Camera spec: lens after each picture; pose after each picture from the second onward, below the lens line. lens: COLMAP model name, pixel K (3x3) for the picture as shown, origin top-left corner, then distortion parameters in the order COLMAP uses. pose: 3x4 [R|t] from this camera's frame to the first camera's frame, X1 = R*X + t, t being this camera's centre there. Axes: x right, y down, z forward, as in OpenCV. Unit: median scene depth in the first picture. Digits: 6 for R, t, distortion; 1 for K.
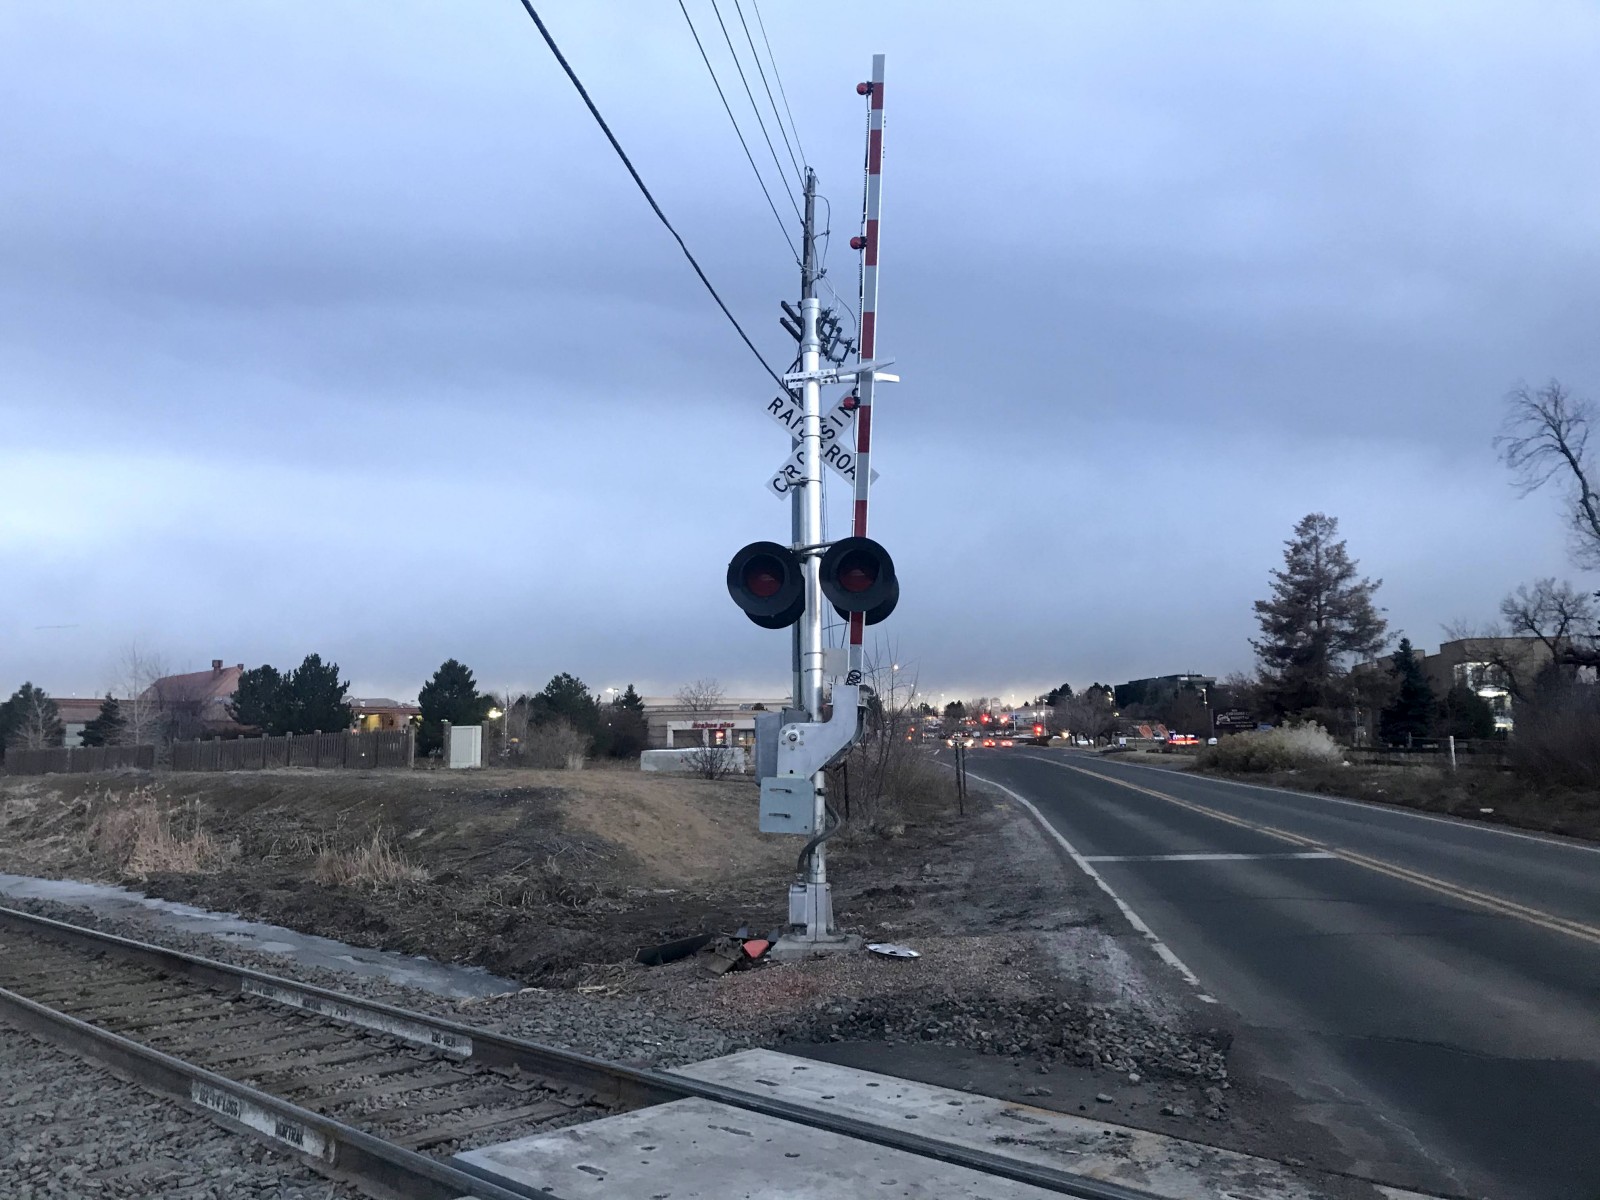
lens RADIAL K [[1351.1, 0, 800.0], [0, 1351.1, 600.0], [0, 0, 1]] dist [0.004005, 0.000988]
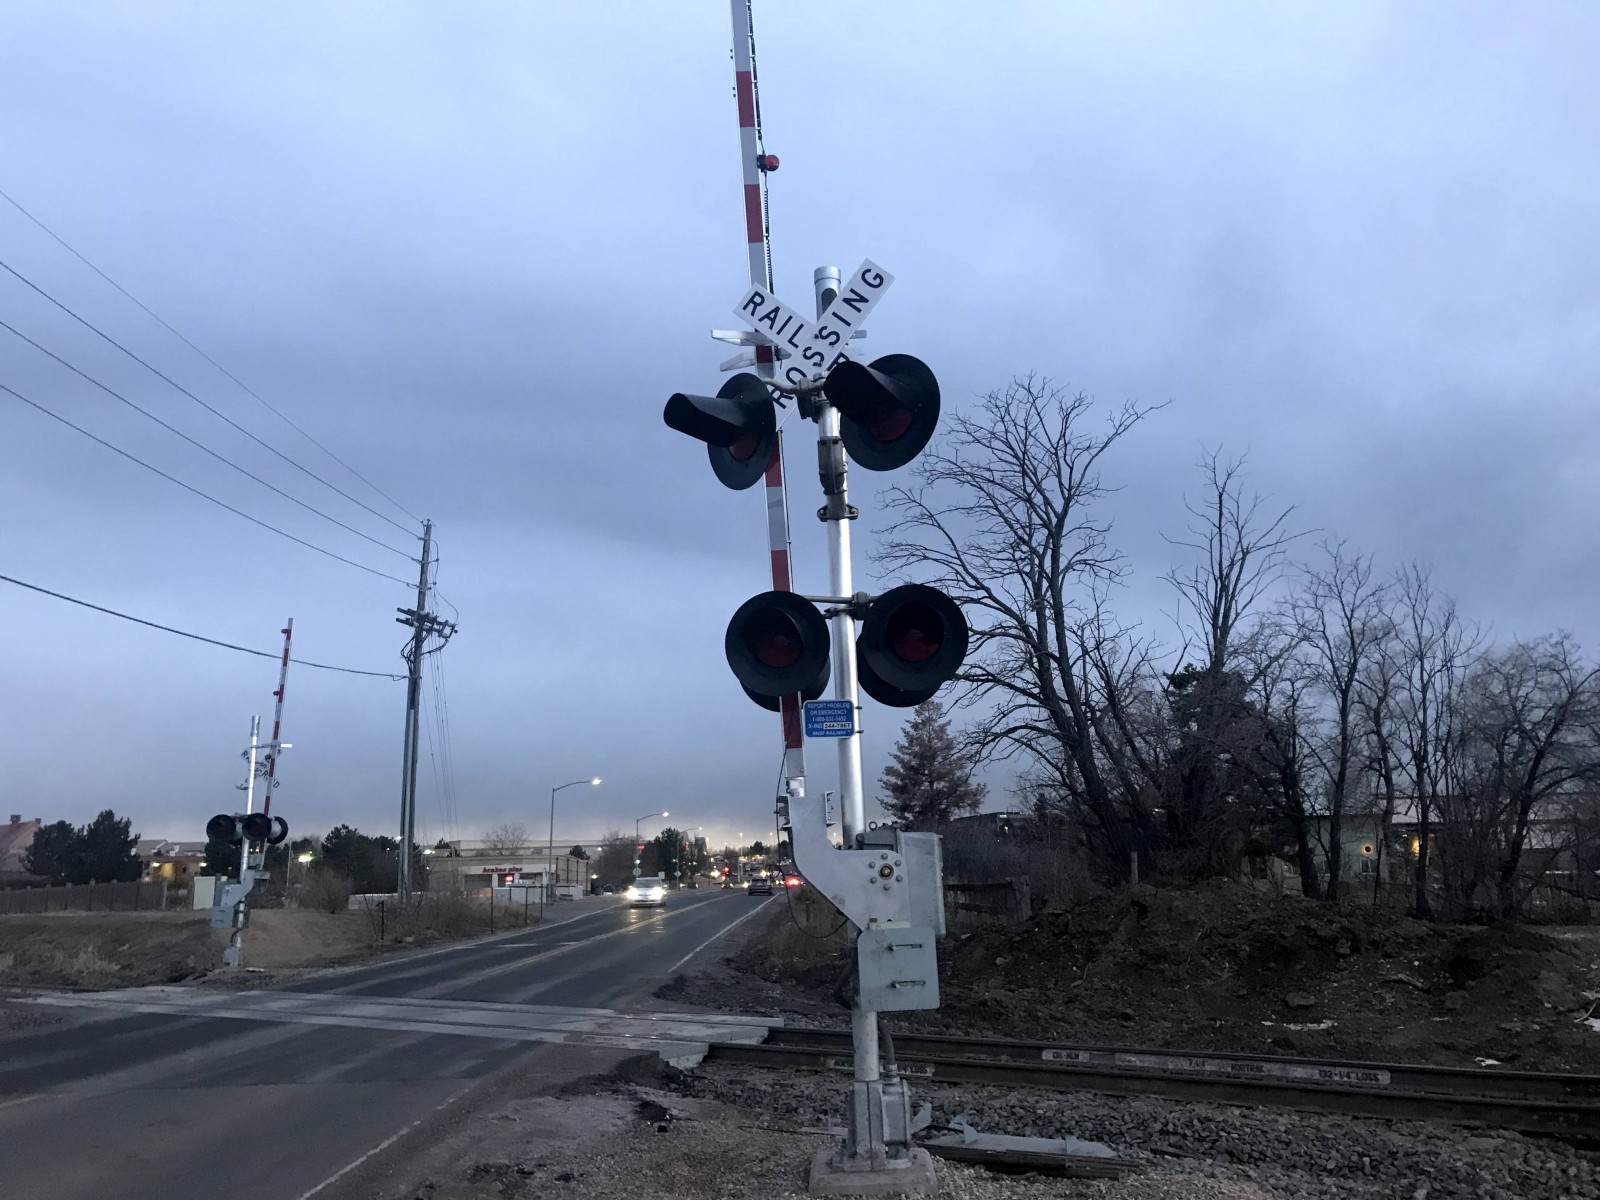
lens RADIAL K [[1310.6, 0, 793.4], [0, 1310.6, 591.3], [0, 0, 1]] dist [0.005582, 0.008732]
pose [[0.992872, 0.014863, 0.118252, 0.076137], [-0.001410, 0.993588, -0.113050, -0.018570], [-0.119174, 0.112078, 0.986527, -0.169047]]
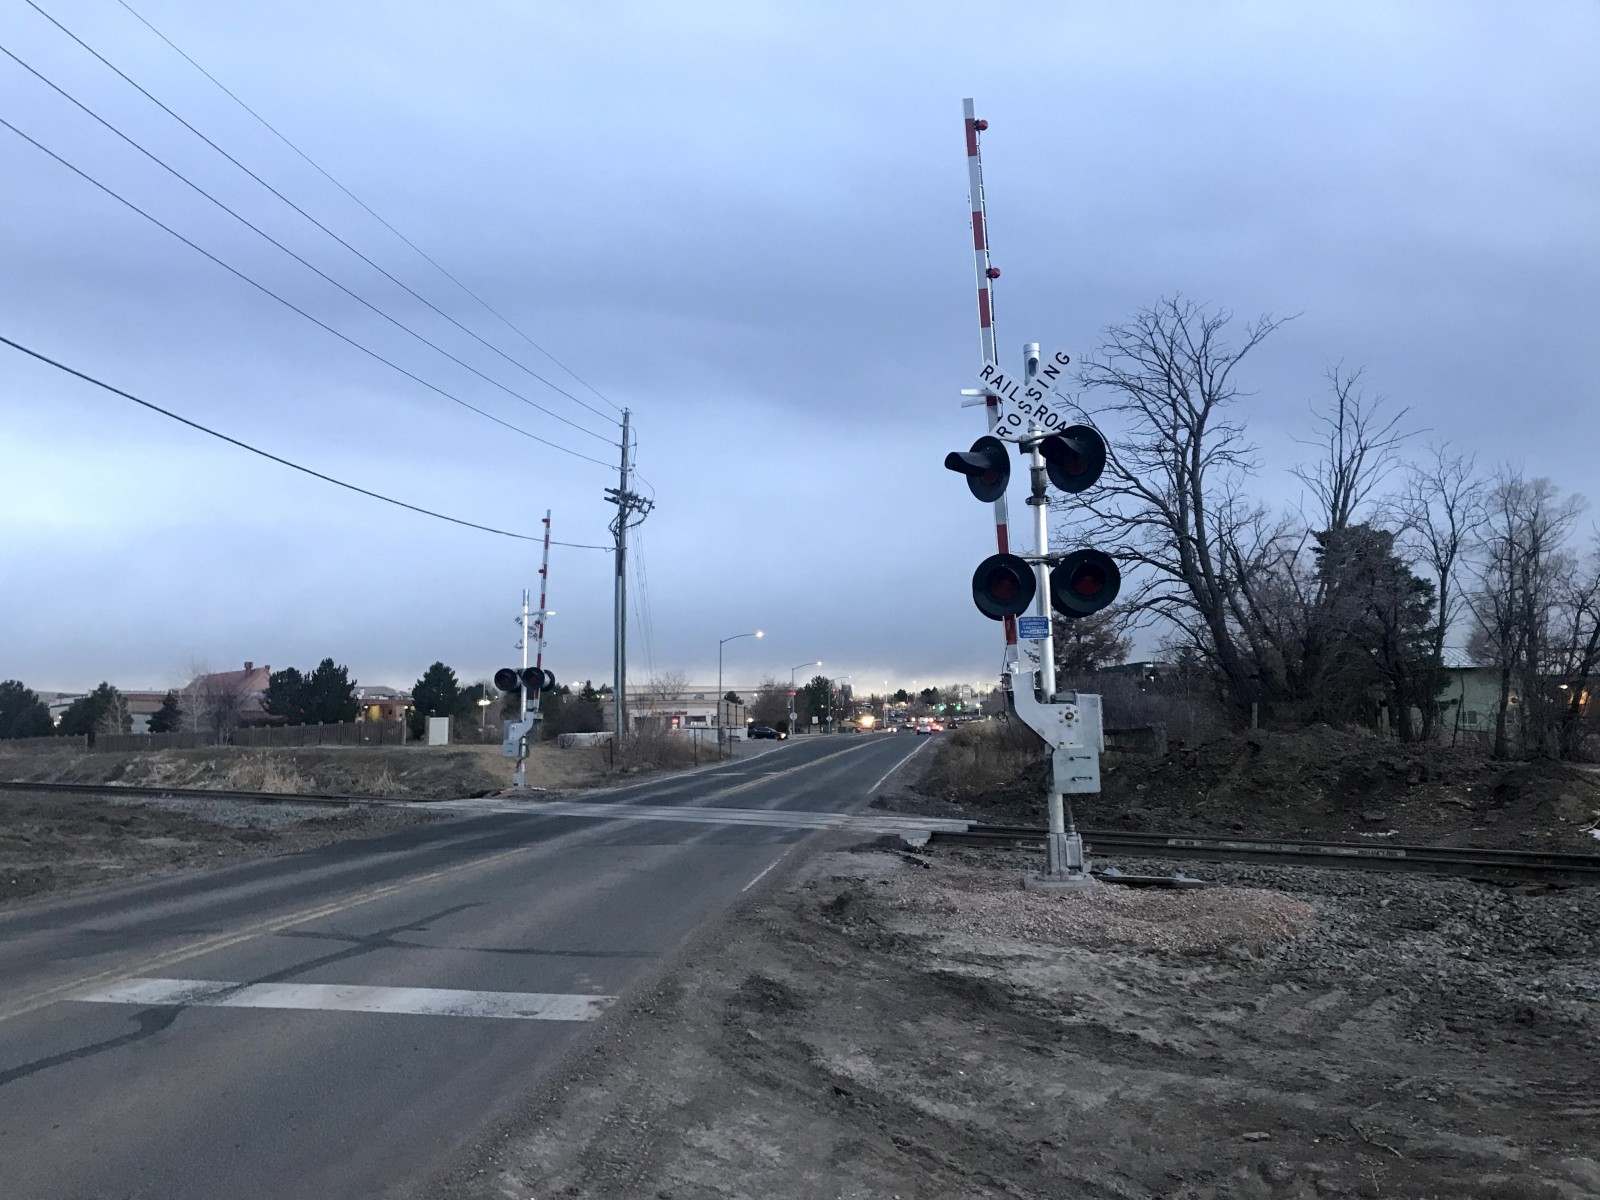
lens RADIAL K [[1291.5, 0, 771.4], [0, 1291.5, 600.8], [0, 0, 1]] dist [0.093222, -0.277318]
pose [[0.999972, -0.002435, -0.007067, 0.063943], [0.002489, 0.999968, 0.007652, -0.022888], [0.007048, -0.007669, 0.999946, -0.215090]]
